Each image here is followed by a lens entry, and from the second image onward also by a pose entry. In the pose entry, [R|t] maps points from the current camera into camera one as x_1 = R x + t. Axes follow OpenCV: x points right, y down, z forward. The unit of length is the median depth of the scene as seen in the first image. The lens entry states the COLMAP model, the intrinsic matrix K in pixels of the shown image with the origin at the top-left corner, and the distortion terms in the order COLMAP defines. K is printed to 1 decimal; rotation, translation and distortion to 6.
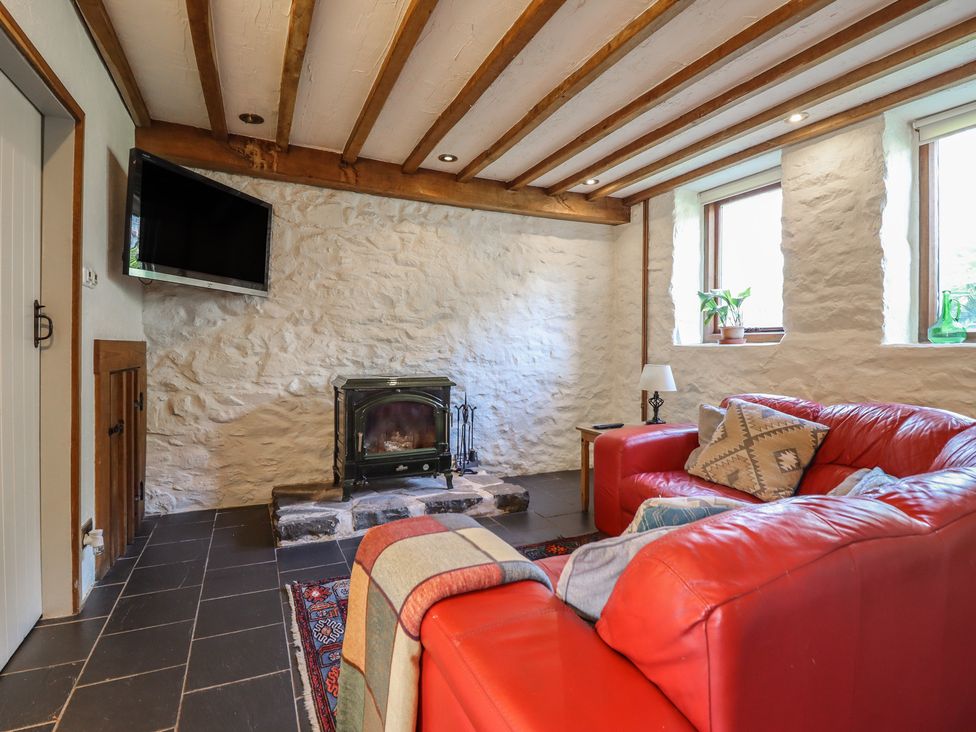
lens RADIAL K [[505.5, 0, 488.8], [0, 505.5, 352.5], [0, 0, 1]] dist [0.003279, -0.015609]
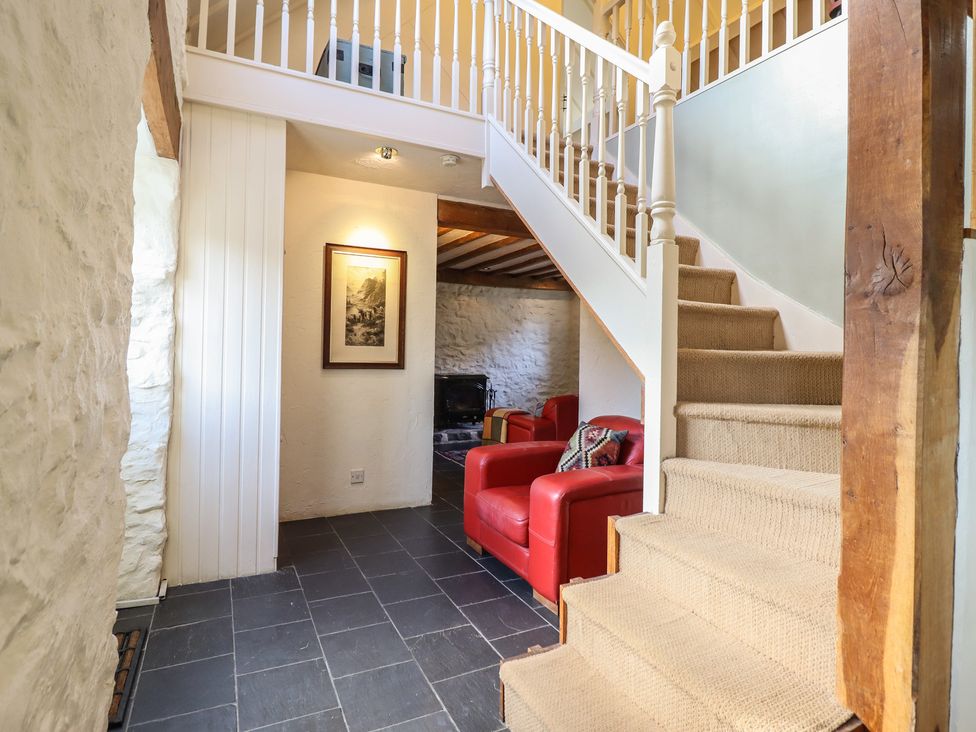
lens RADIAL K [[534.2, 0, 489.2], [0, 534.2, 341.5], [0, 0, 1]] dist [0.002887, -0.017377]
pose [[0.999560, 0.009978, 0.027949, -0.110169], [-0.009308, 0.999668, -0.024021, -0.030711], [-0.028180, 0.023750, 0.999321, -1.034814]]
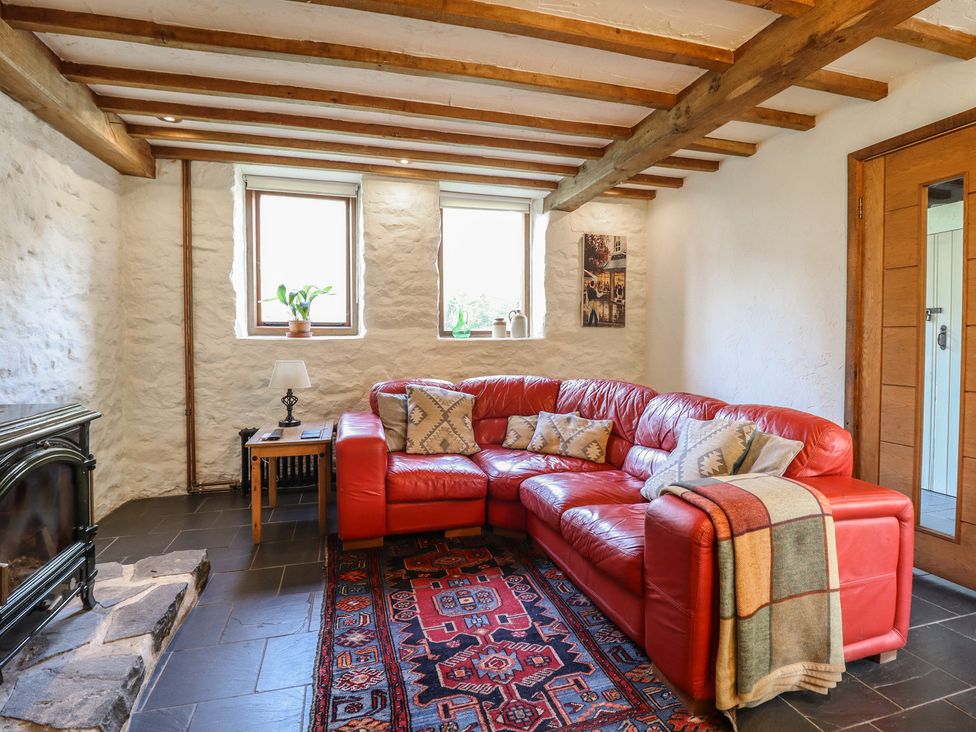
lens RADIAL K [[505.5, 0, 488.8], [0, 505.5, 352.5], [0, 0, 1]] dist [0.003279, -0.015609]
pose [[0.159301, -0.035865, 0.986578, -0.463771], [0.007546, 0.999355, 0.035111, -0.017958], [-0.987201, 0.001851, 0.159468, 0.427261]]
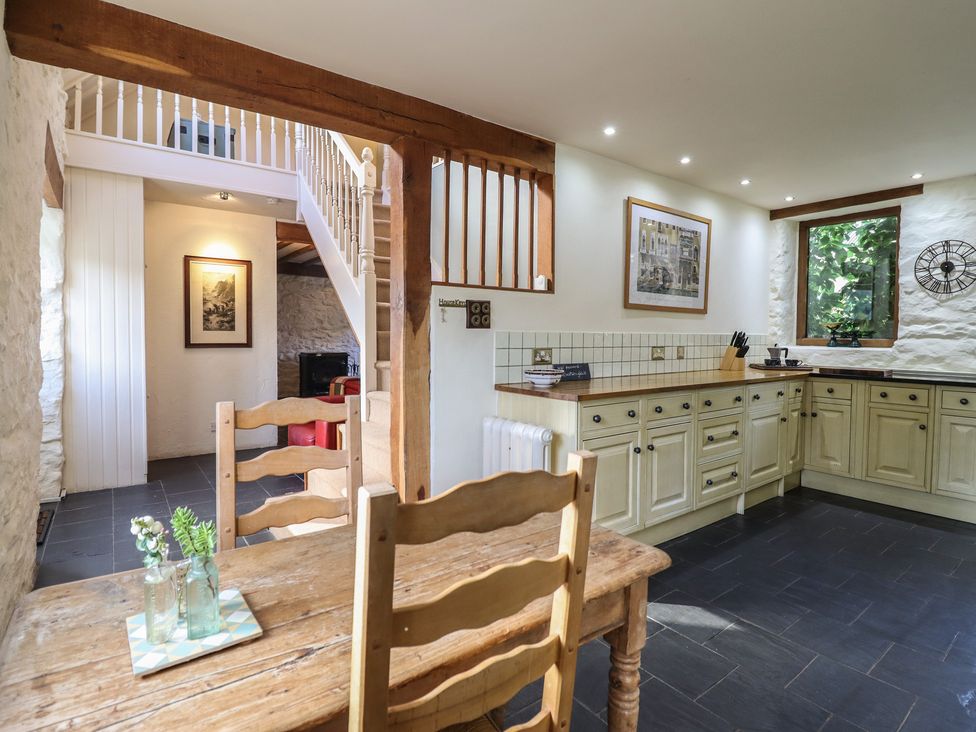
lens RADIAL K [[507.2, 0, 491.6], [0, 507.2, 343.6], [0, 0, 1]] dist [0.000185, -0.015959]
pose [[0.978800, -0.006578, 0.204711, 0.095922], [0.003424, 0.999870, 0.015755, -0.029837], [-0.204789, -0.014720, 0.978696, -1.425812]]
